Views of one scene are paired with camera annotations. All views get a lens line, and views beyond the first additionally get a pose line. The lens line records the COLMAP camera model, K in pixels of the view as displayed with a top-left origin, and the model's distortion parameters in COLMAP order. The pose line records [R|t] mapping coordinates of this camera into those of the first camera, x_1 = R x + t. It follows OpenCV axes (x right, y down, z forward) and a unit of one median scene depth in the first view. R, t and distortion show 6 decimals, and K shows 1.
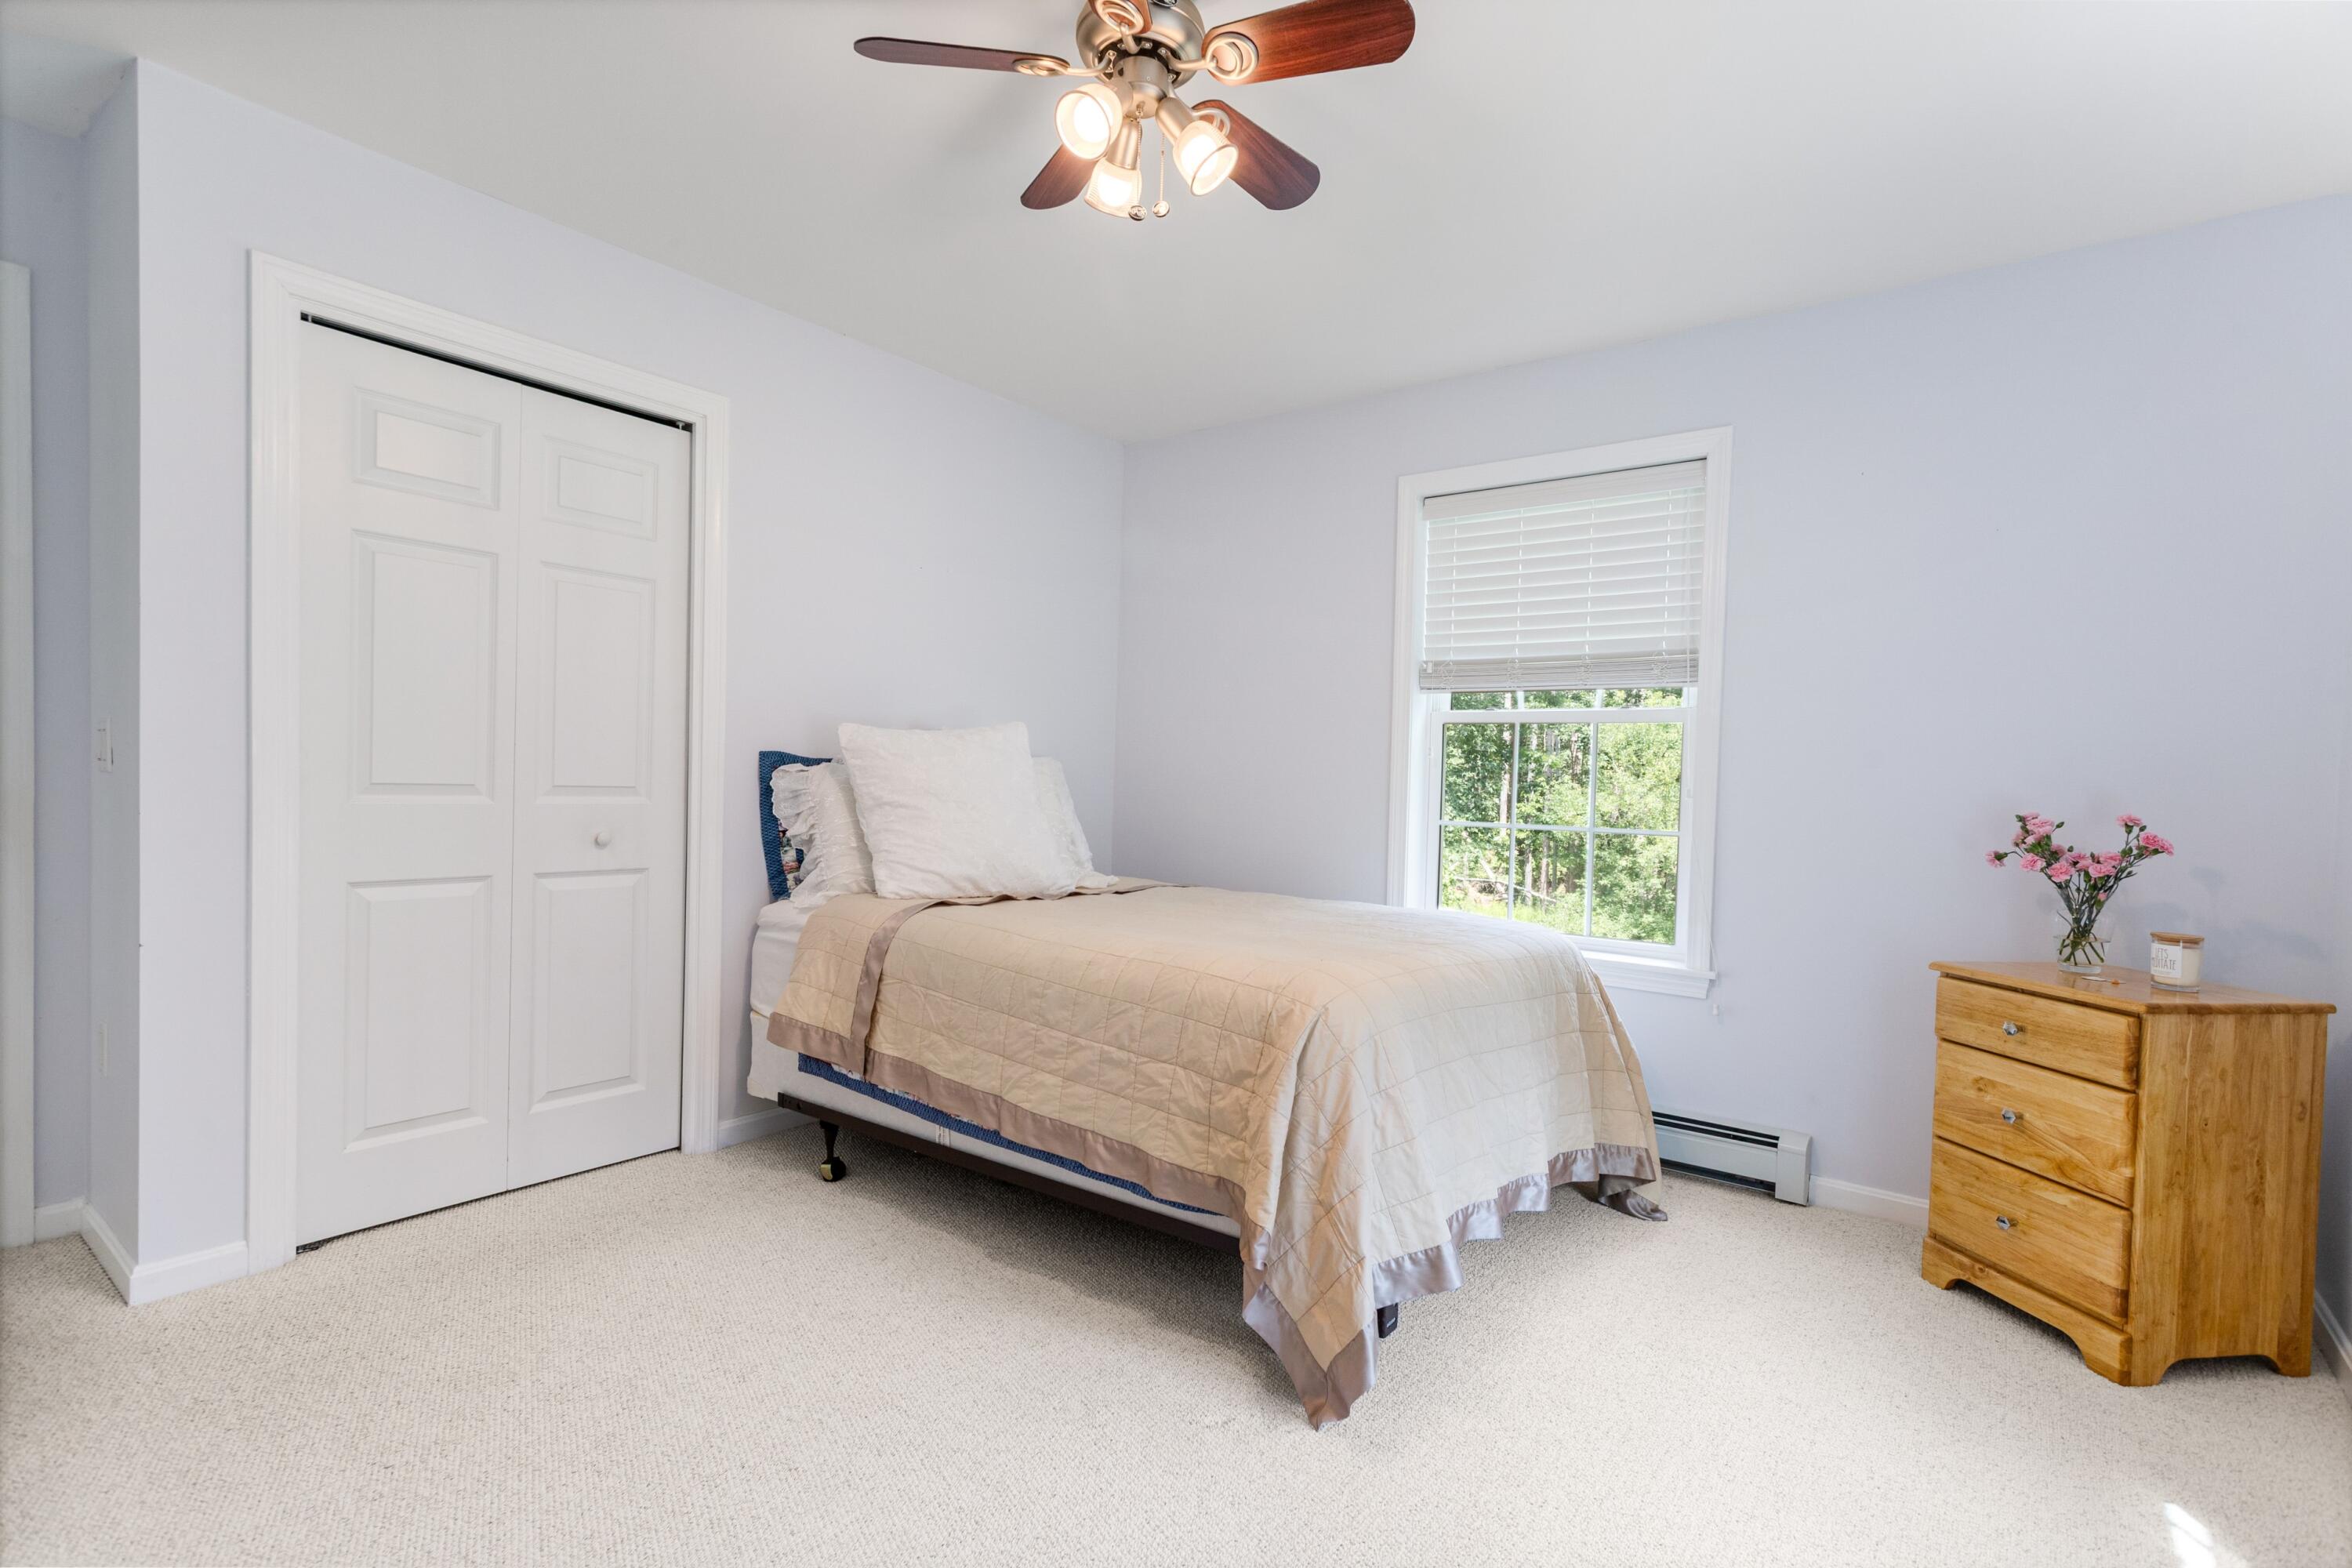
lens RADIAL K [[1113.9, 0, 1181.2], [0, 1113.9, 820.1], [0, 0, 1]] dist [0.002090, 0.000095]
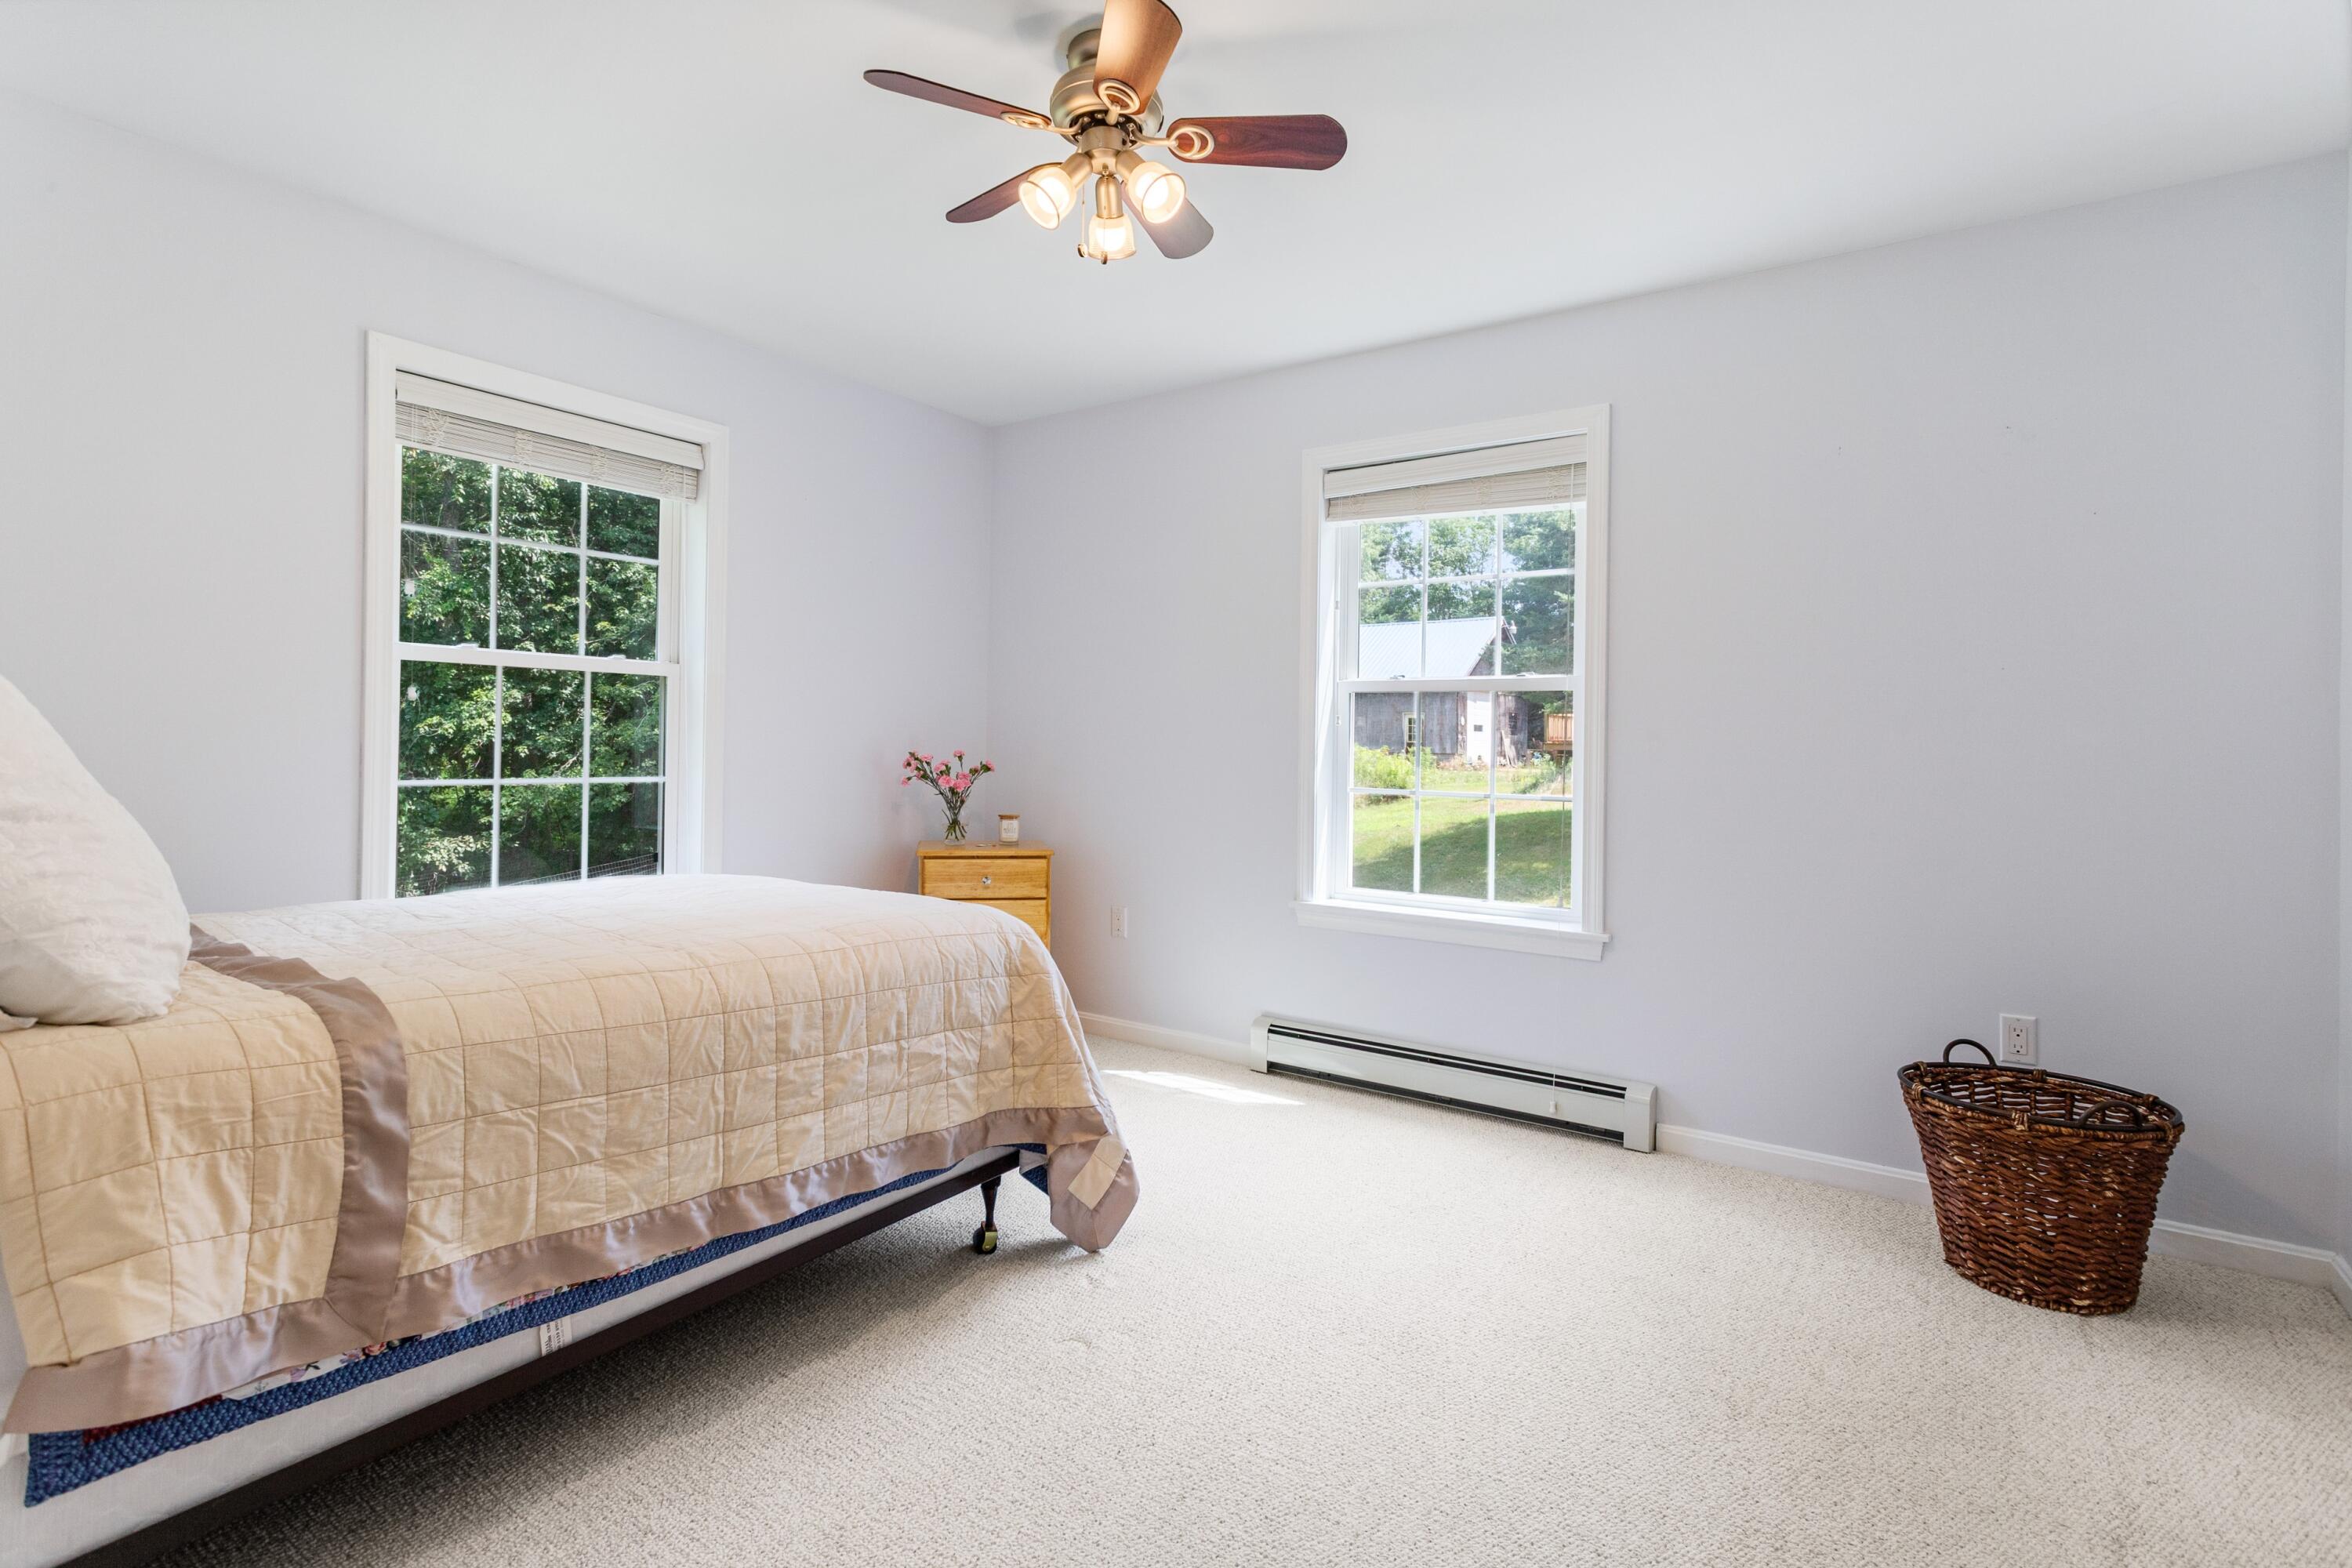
lens RADIAL K [[1116.9, 0, 1188.9], [0, 1116.9, 741.3], [0, 0, 1]] dist [0.000402, 0.000358]
pose [[-0.049340, -0.023495, 0.998506, -0.957607], [0.018980, 0.999521, 0.024457, -0.058507], [-0.998602, 0.020158, -0.048871, 0.775456]]
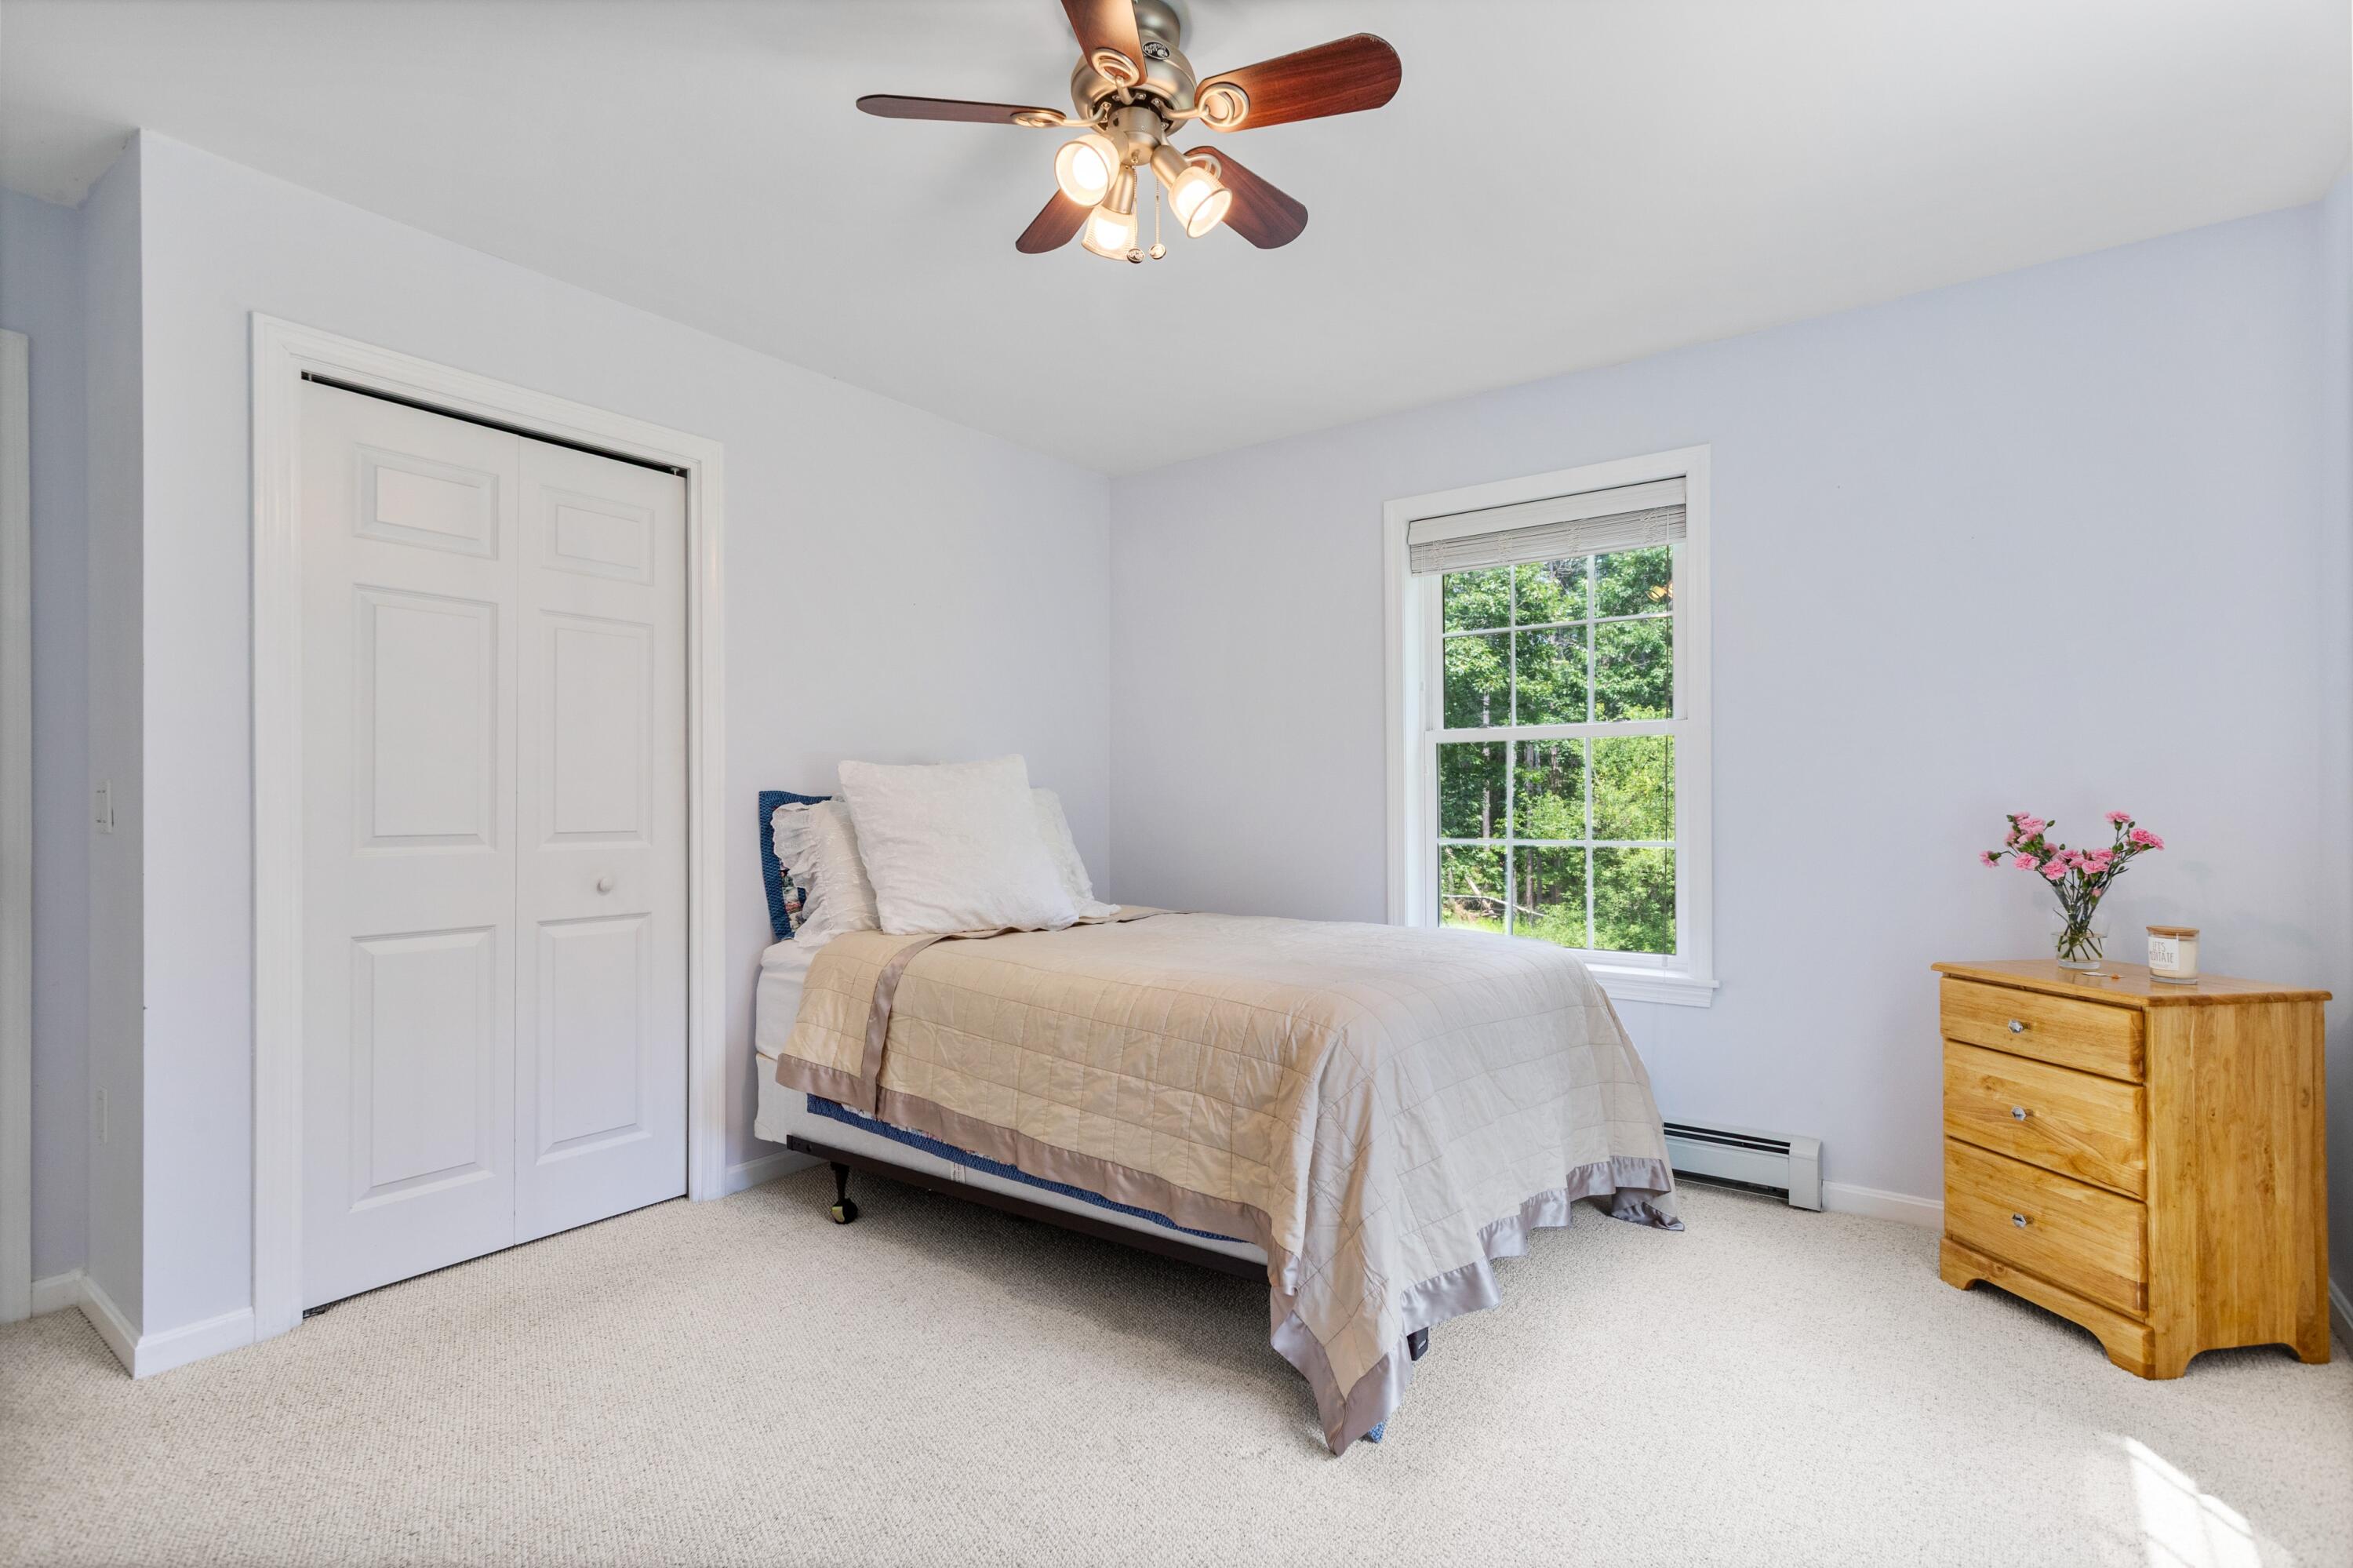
lens RADIAL K [[1116.8, 0, 1180.2], [0, 1116.8, 810.4], [0, 0, 1]] dist [0.001987, 0.000181]
pose [[0.999358, -0.031826, 0.016440, -0.025245], [0.032340, 0.998964, -0.032023, -0.000870], [-0.015404, 0.032535, 0.999352, -0.009095]]
